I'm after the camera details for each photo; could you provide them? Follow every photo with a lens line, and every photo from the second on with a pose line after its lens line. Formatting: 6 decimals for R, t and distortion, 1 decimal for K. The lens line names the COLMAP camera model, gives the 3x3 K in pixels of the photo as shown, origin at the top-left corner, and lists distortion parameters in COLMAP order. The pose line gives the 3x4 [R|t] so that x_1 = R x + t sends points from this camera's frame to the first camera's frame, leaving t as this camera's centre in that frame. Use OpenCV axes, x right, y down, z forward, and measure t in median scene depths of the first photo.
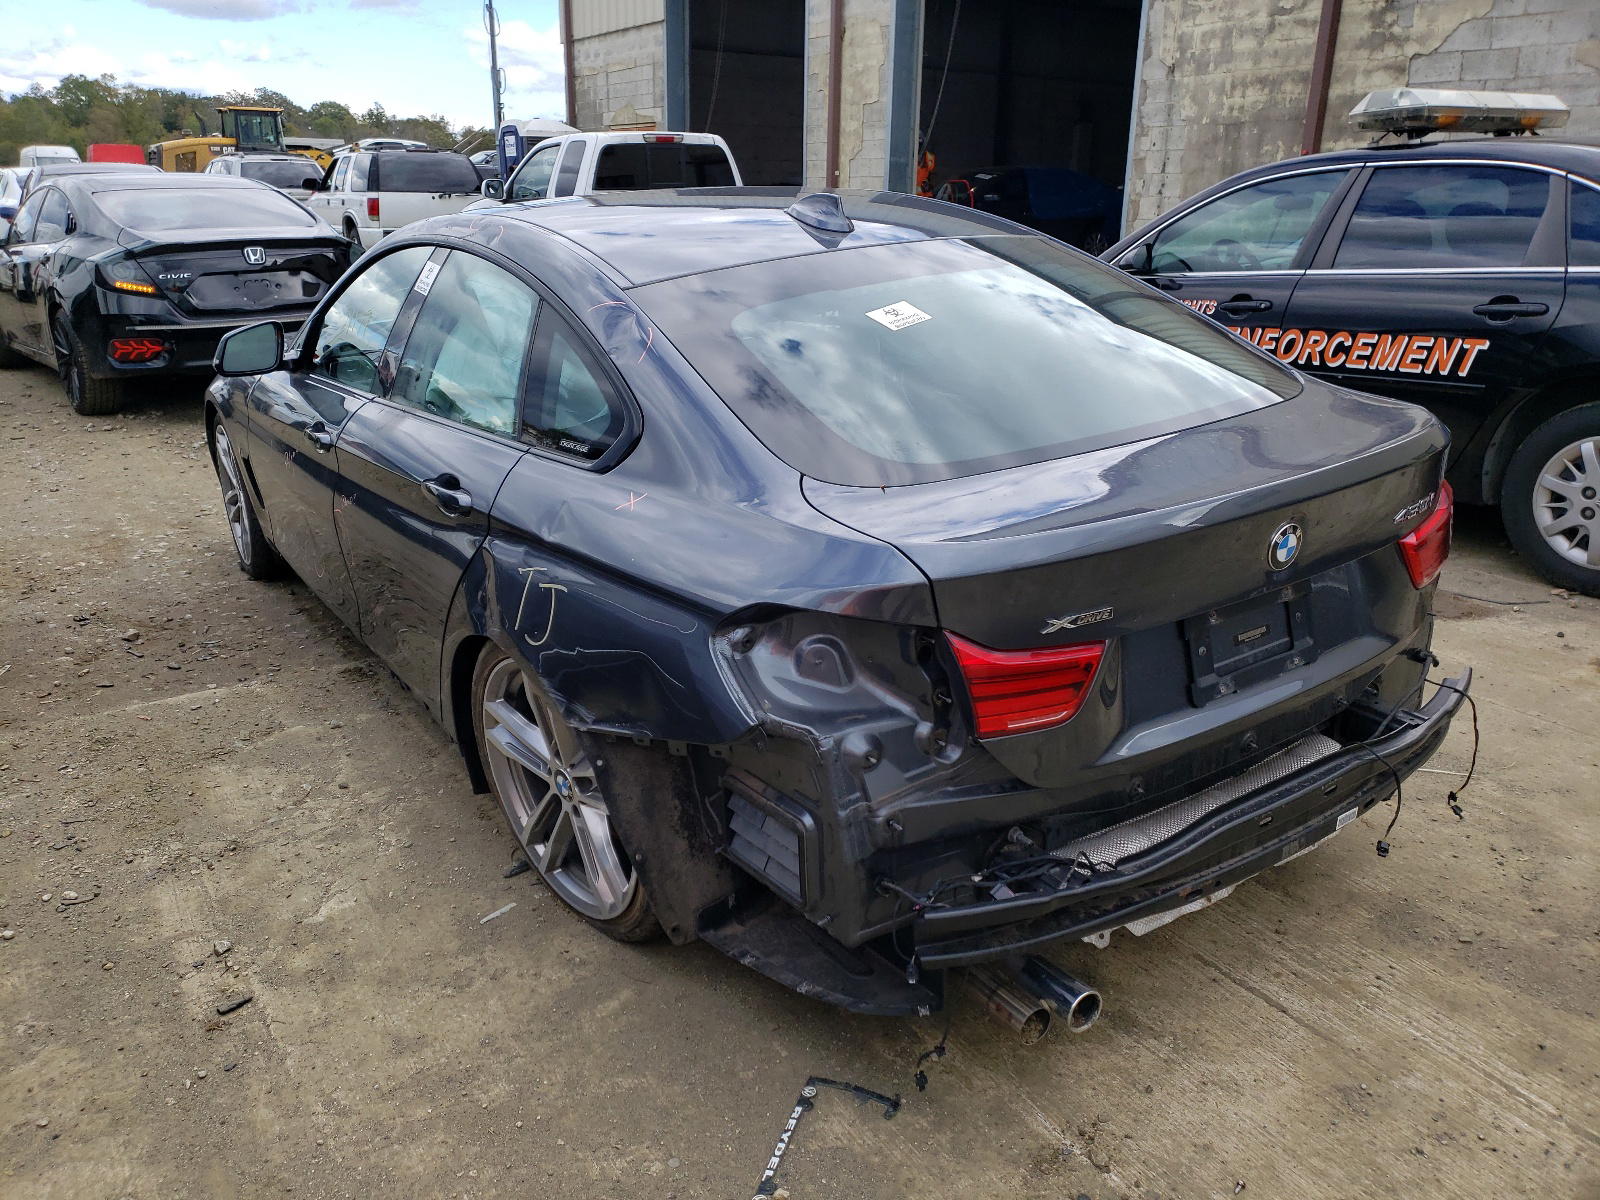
lens RADIAL K [[1218.5, 0, 803.3], [0, 1218.5, 595.1], [0, 0, 1]] dist [-0.003467, -0.003307]
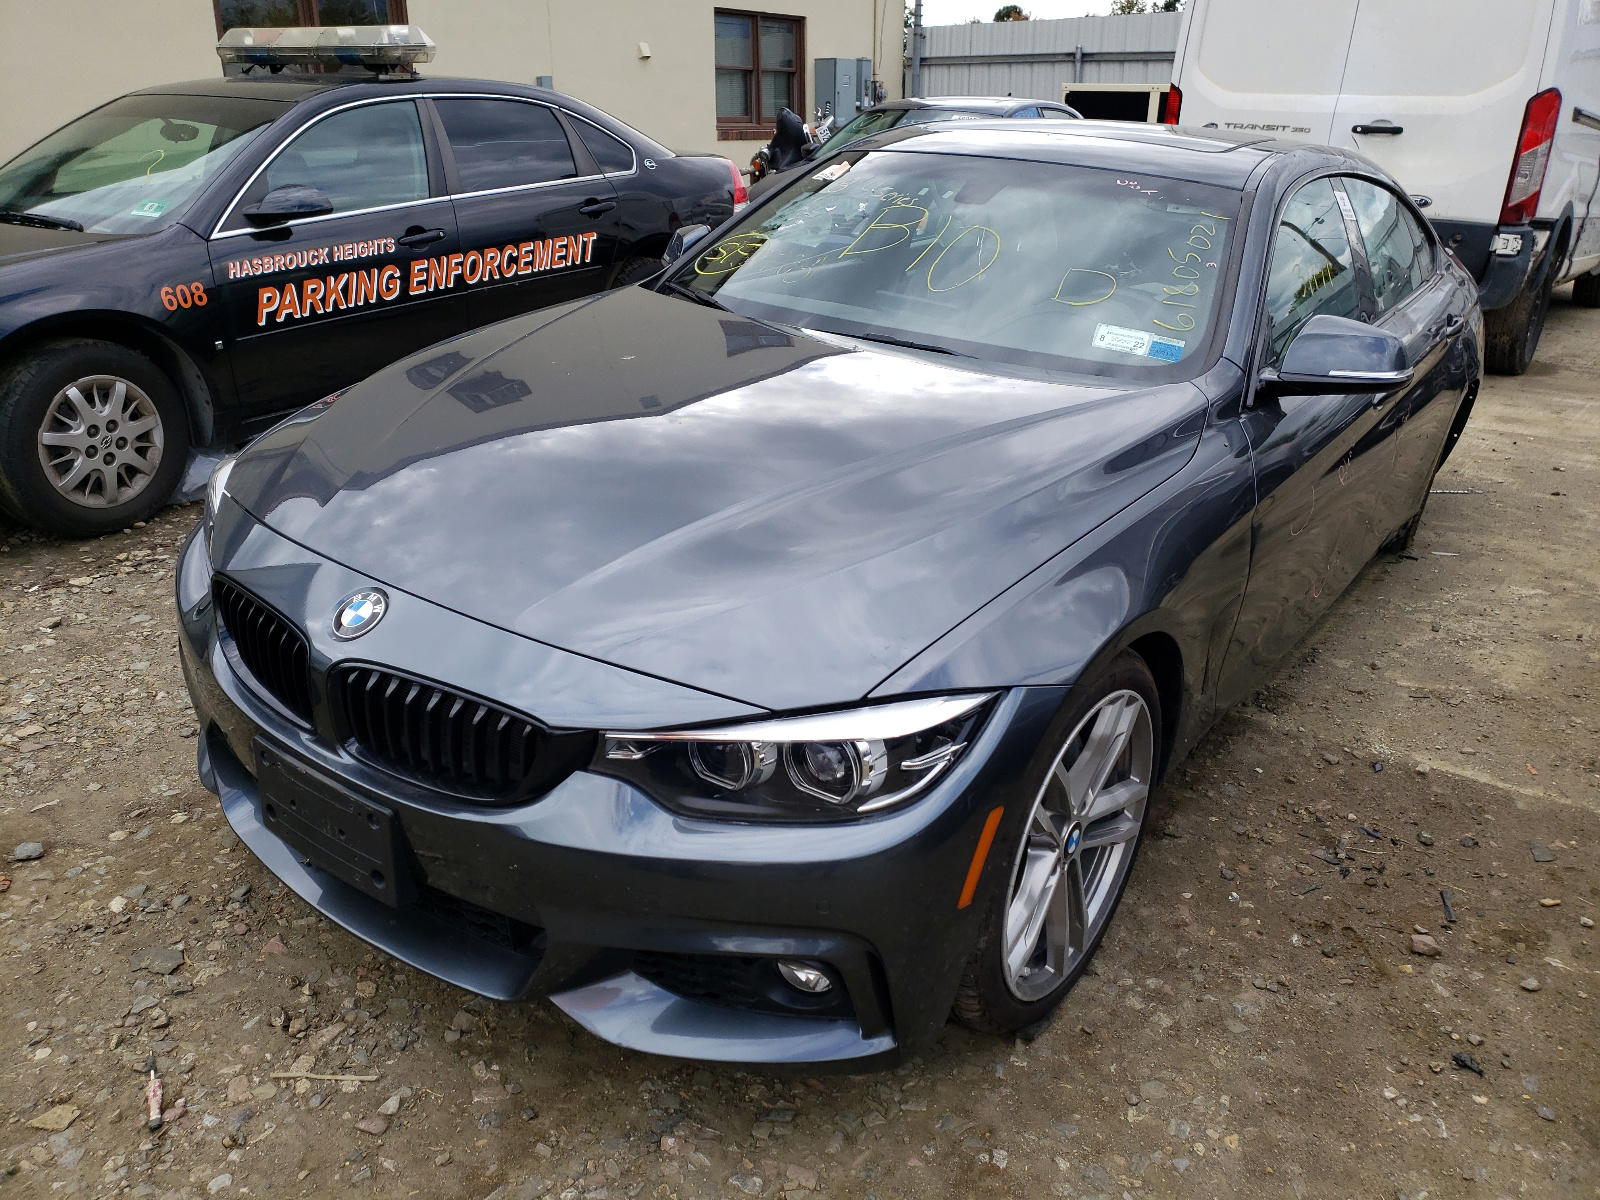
lens RADIAL K [[1218.5, 0, 805.1], [0, 1218.5, 605.1], [0, 0, 1]] dist [-0.003467, -0.003307]
pose [[-0.325411, -0.336998, 0.883482, -0.773207], [0.310854, 0.844276, 0.436540, -0.351615], [-0.893016, 0.416689, -0.169979, 1.118707]]
